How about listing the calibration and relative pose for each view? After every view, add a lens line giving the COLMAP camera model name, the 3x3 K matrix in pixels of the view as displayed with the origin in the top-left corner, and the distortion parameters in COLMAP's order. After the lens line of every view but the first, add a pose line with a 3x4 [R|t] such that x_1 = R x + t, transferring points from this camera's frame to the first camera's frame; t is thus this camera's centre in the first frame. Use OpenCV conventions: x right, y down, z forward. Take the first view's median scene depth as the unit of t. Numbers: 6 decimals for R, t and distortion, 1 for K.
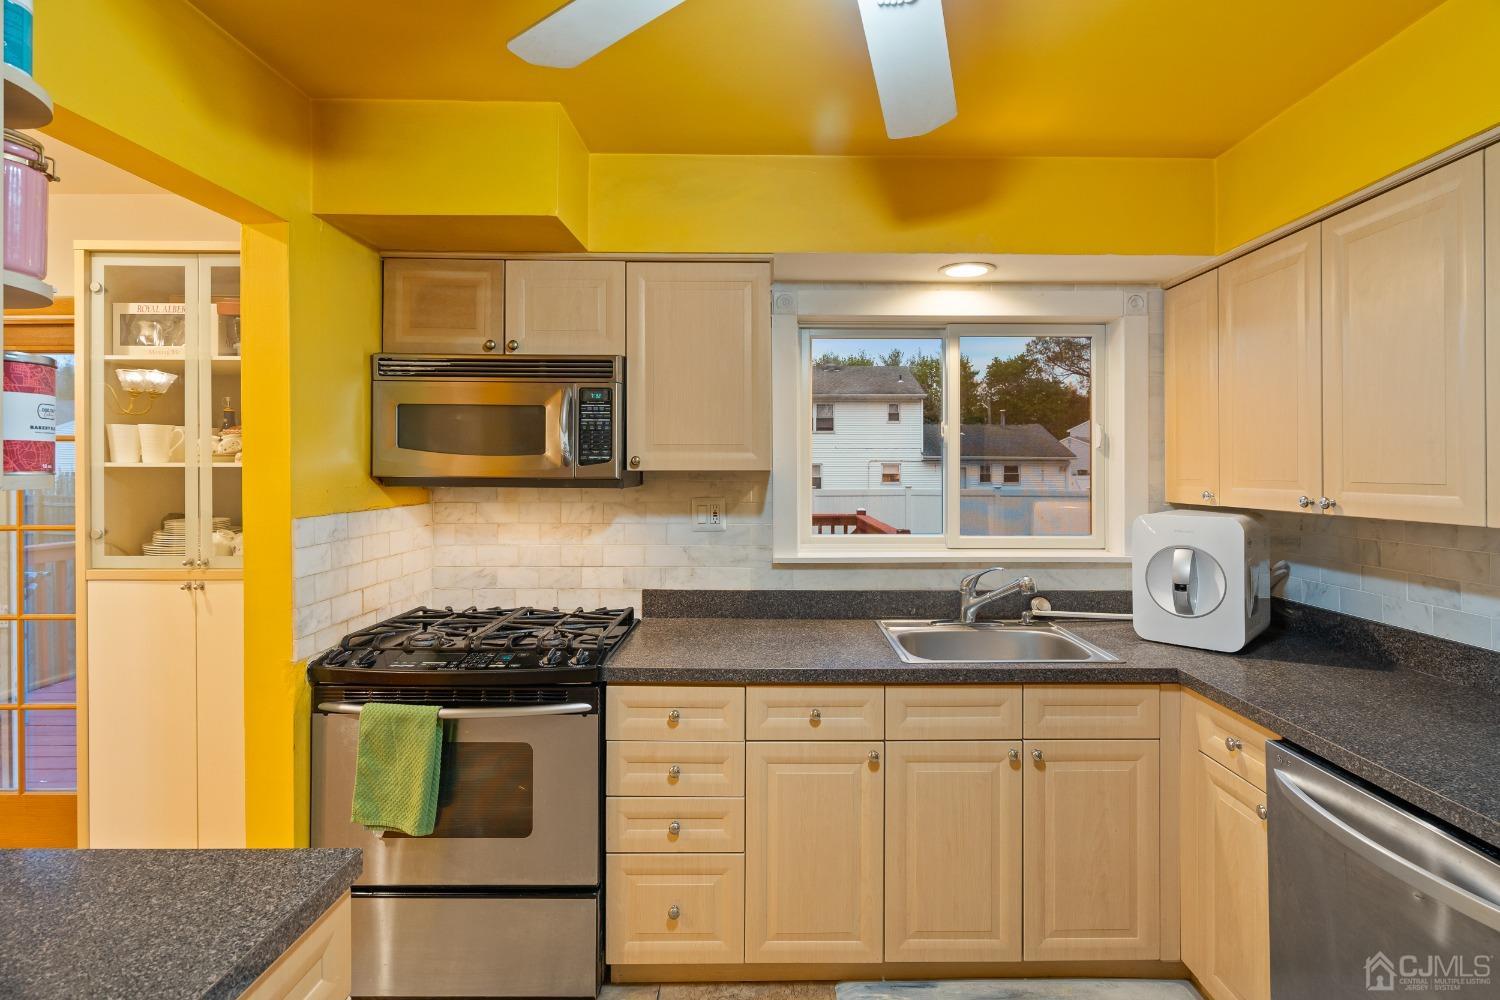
lens RADIAL K [[682.6, 0, 780.4], [0, 682.6, 474.5], [0, 0, 1]] dist [0.000441, 0.000173]
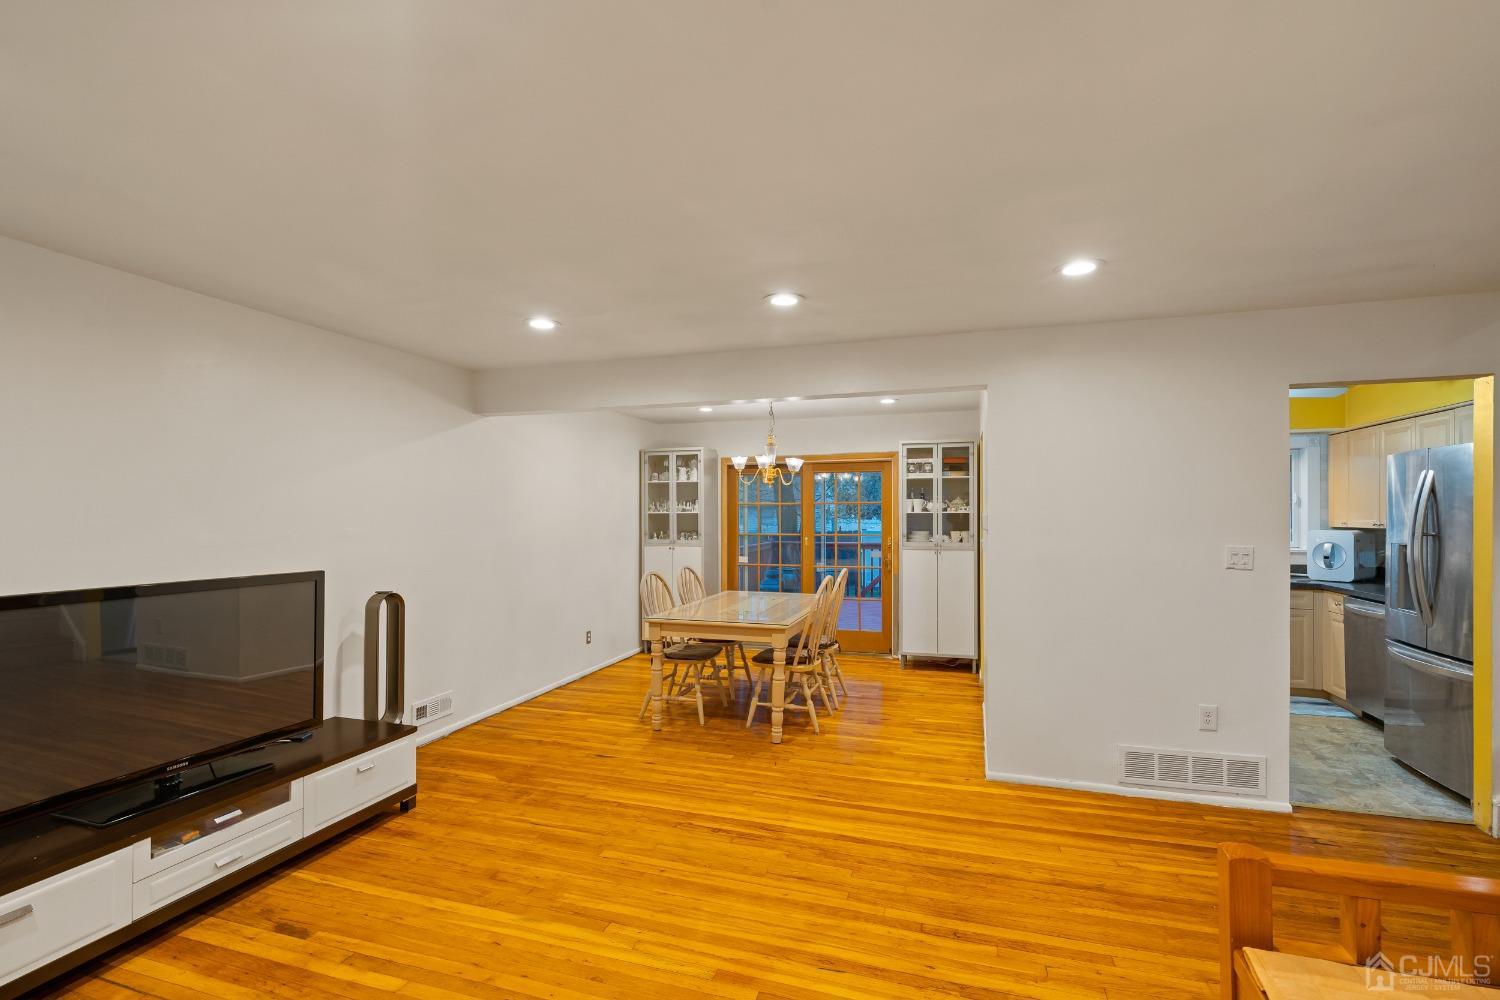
lens RADIAL K [[682.6, 0, 753.5], [0, 682.6, 509.4], [0, 0, 1]] dist [0.000441, 0.000173]
pose [[0.953546, -0.004274, -0.301217, -0.721225], [0.001666, 0.999959, -0.008915, -0.001039], [0.301243, 0.007999, 0.953514, -2.155388]]
